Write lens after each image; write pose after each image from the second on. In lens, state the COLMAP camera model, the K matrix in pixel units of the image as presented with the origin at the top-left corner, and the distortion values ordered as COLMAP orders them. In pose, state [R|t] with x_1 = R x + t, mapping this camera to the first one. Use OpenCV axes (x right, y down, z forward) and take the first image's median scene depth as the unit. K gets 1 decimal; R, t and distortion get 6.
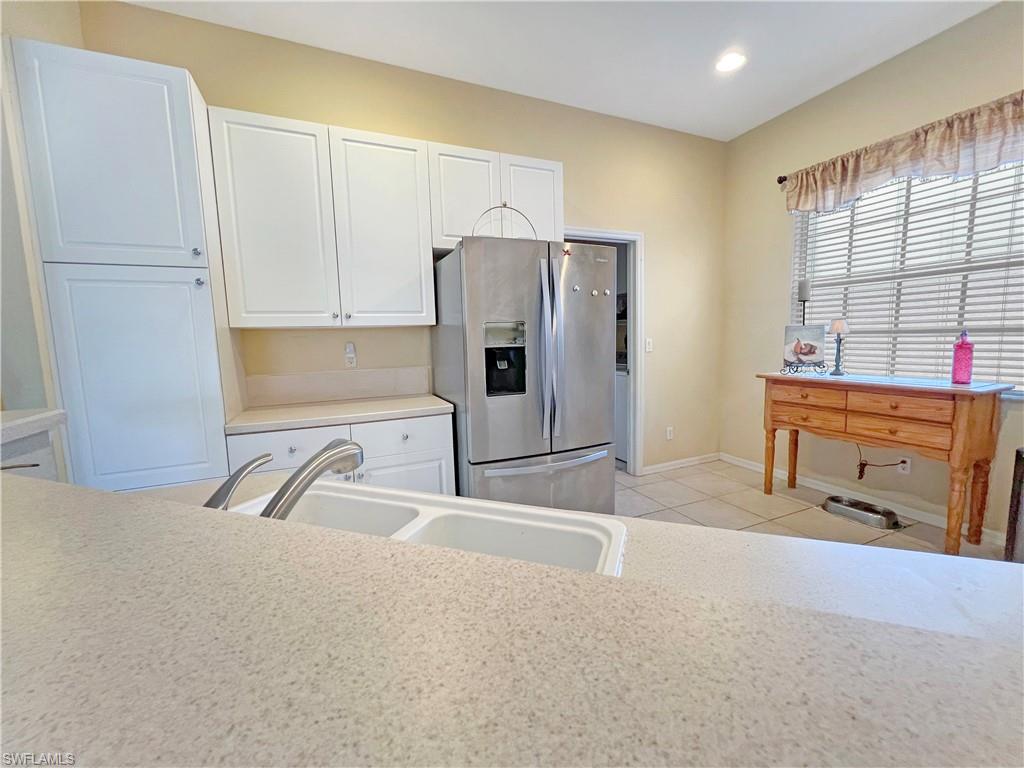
lens RADIAL K [[410.8, 0, 490.6], [0, 410.8, 380.4], [0, 0, 1]] dist [-0.004056, 0.001068]
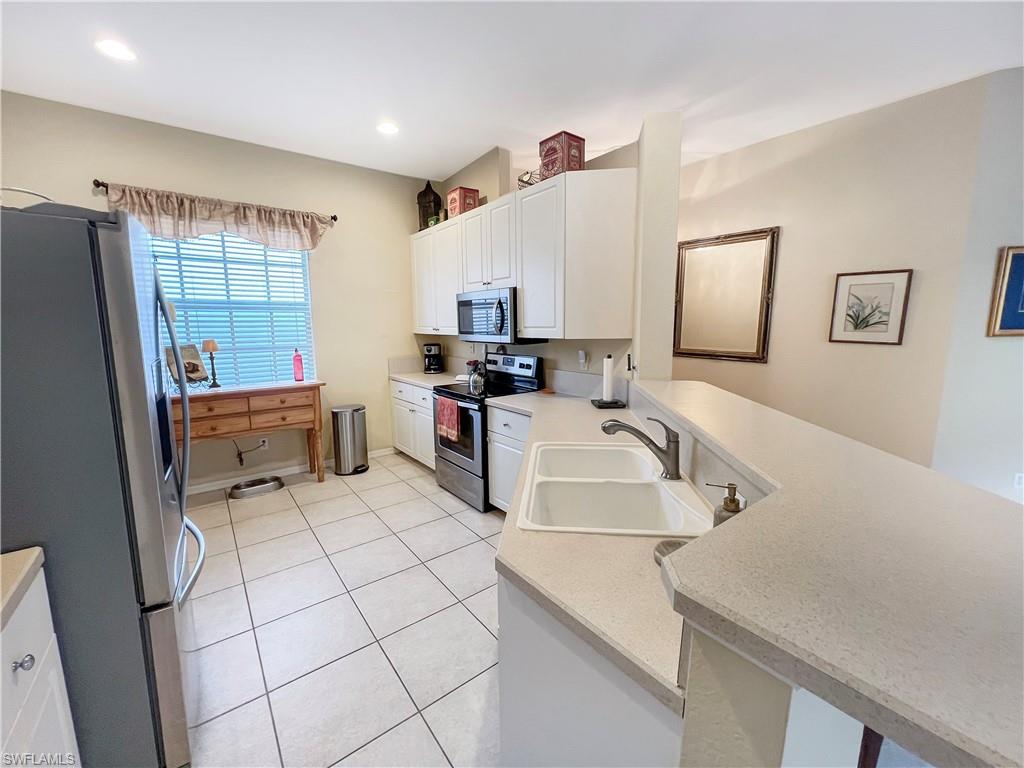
lens RADIAL K [[392.6, 0, 519.0], [0, 392.6, 380.4], [0, 0, 1]] dist [0.000864, -0.000171]
pose [[-0.259510, -0.107274, 0.959764, -0.491680], [0.116210, 0.983121, 0.141307, -0.096072], [-0.958723, 0.148205, -0.242664, 0.466891]]
